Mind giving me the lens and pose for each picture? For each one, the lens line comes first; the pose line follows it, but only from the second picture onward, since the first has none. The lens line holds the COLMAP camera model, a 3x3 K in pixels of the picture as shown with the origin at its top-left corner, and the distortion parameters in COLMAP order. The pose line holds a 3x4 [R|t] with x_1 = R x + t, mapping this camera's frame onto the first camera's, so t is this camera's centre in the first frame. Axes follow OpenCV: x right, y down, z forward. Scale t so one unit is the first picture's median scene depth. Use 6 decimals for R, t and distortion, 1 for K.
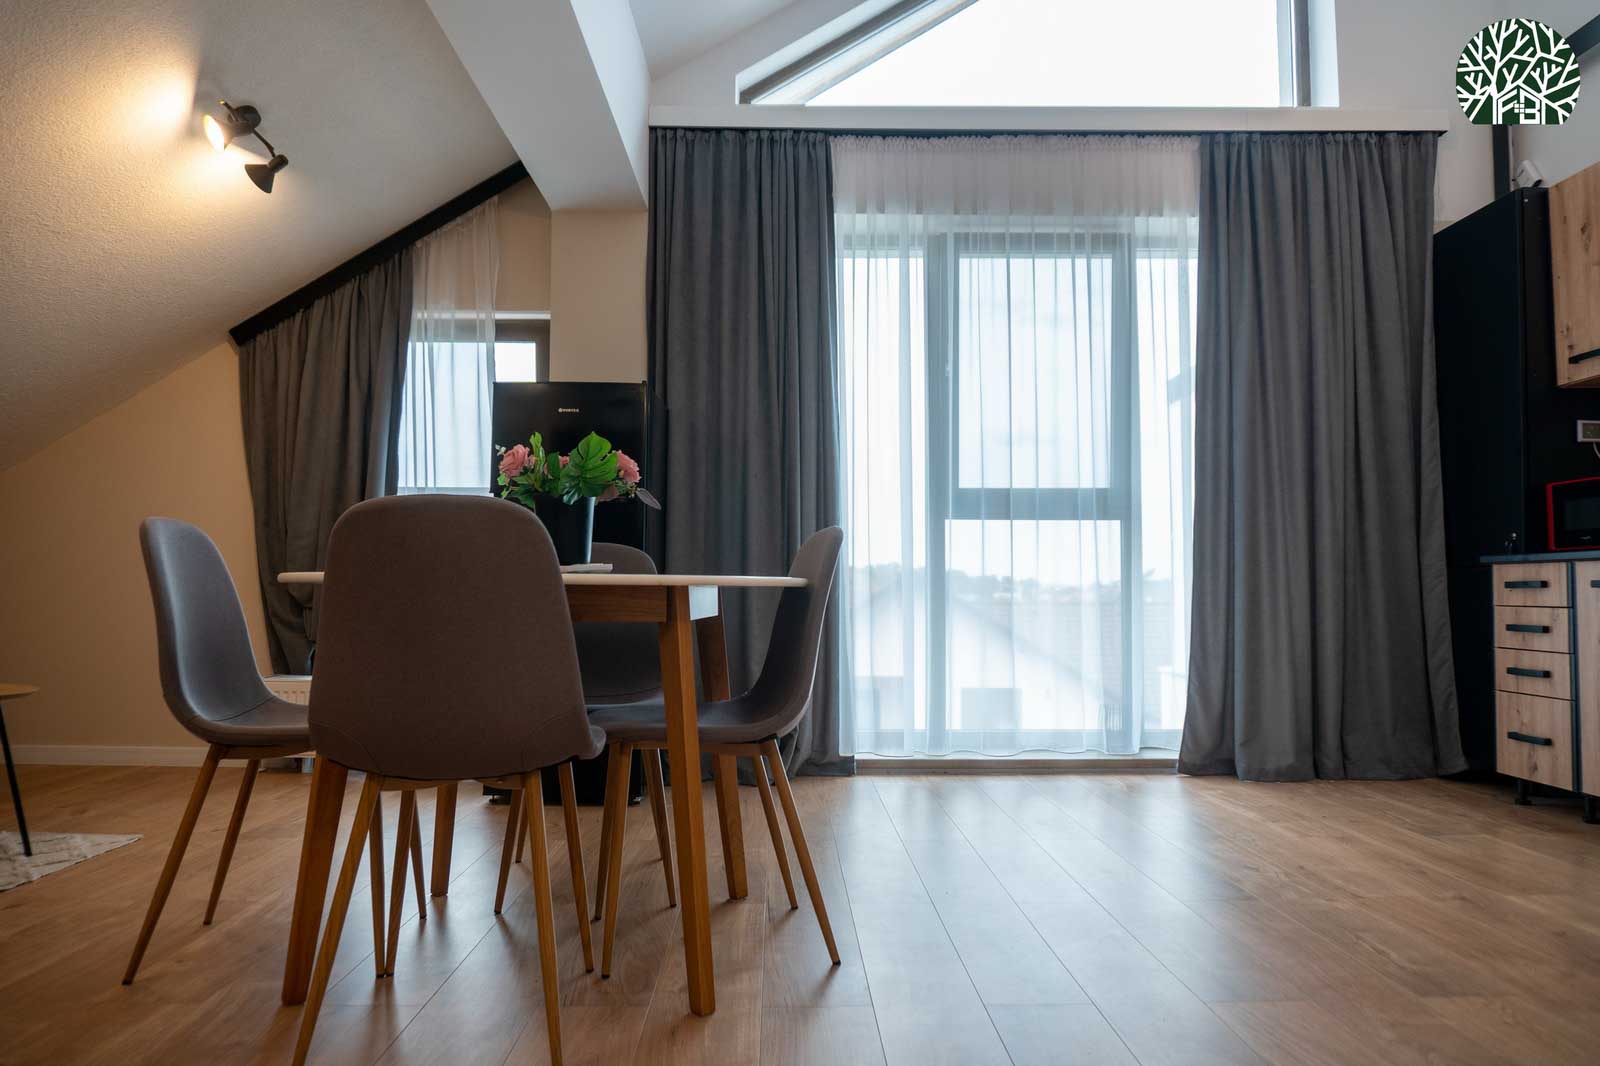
lens RADIAL K [[1060.6, 0, 803.5], [0, 1060.6, 524.5], [0, 0, 1]] dist [-0.018990, 0.002351]
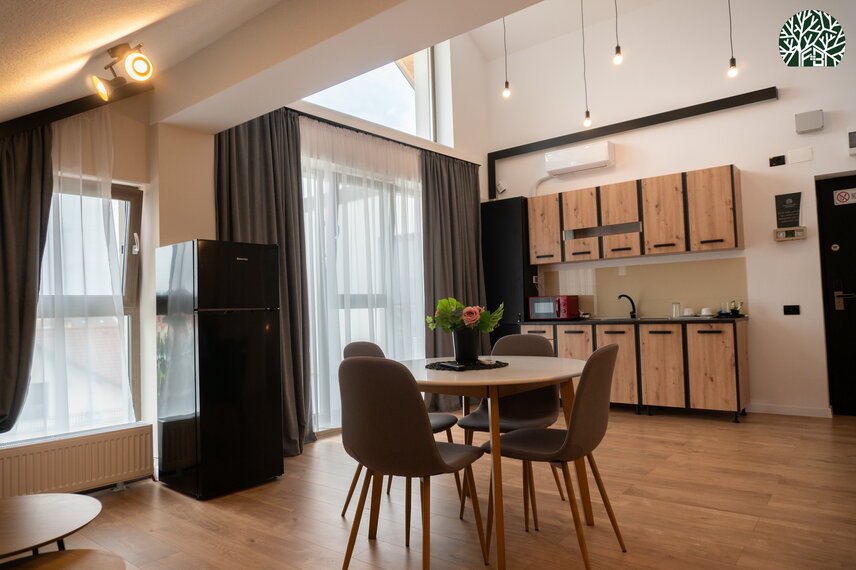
lens RADIAL K [[567.4, 0, 429.9], [0, 567.4, 280.4], [0, 0, 1]] dist [-0.018990, 0.002351]
pose [[0.646685, 0.017278, 0.762561, -0.604540], [-0.014180, 0.999843, -0.010630, -0.055189], [-0.762625, -0.003939, 0.646829, 0.143008]]
